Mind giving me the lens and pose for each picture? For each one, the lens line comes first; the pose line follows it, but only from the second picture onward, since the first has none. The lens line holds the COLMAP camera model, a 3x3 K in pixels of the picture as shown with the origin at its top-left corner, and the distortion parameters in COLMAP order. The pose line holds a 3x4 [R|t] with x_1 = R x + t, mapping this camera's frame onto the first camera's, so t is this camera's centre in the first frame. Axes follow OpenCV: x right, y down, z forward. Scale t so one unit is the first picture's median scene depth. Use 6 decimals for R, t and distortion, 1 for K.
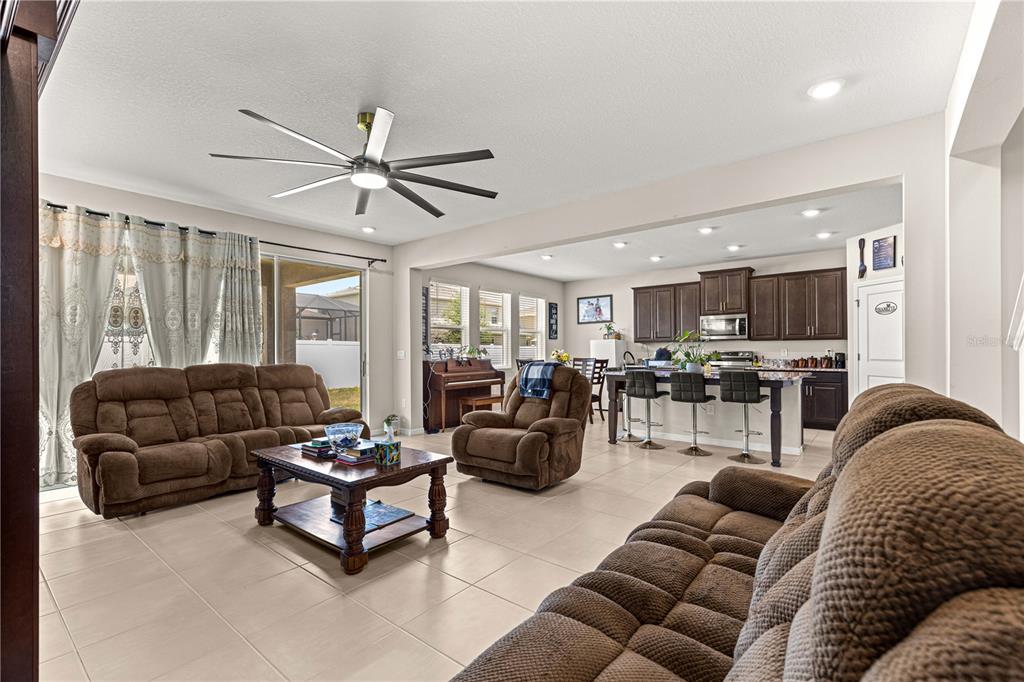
lens RADIAL K [[459.9, 0, 507.9], [0, 459.9, 346.2], [0, 0, 1]] dist [0.002110, -0.001923]
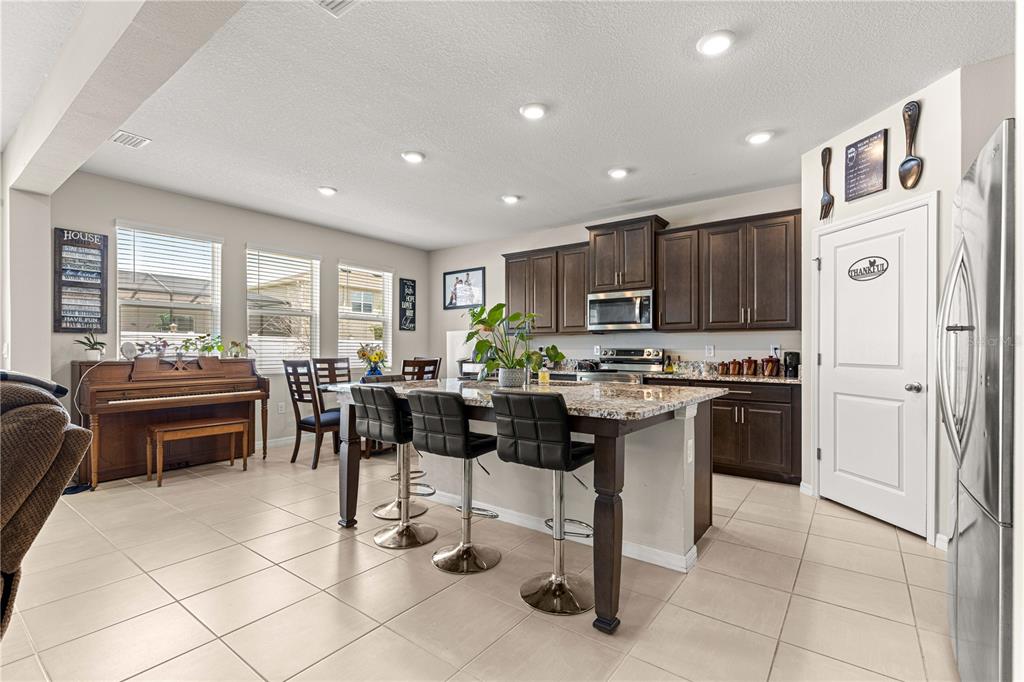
lens RADIAL K [[459.9, 0, 513.3], [0, 459.9, 347.3], [0, 0, 1]] dist [0.002110, -0.001923]
pose [[0.998858, 0.007531, 0.047191, 0.303225], [-0.007808, 0.999953, 0.005693, 0.006949], [-0.047145, -0.006054, 0.998870, 0.381110]]
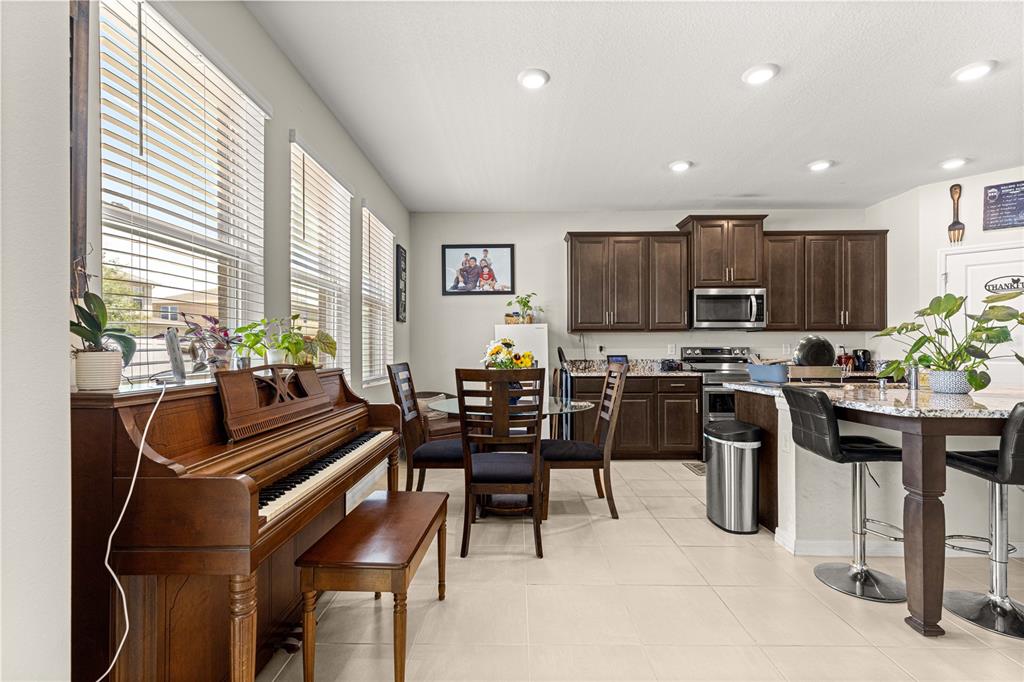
lens RADIAL K [[459.9, 0, 509.0], [0, 459.9, 343.1], [0, 0, 1]] dist [0.002110, -0.001923]
pose [[0.784713, 0.013955, 0.619702, -0.150371], [-0.009888, 0.999901, -0.009994, 0.014659], [-0.619780, 0.001715, 0.784773, 0.729878]]
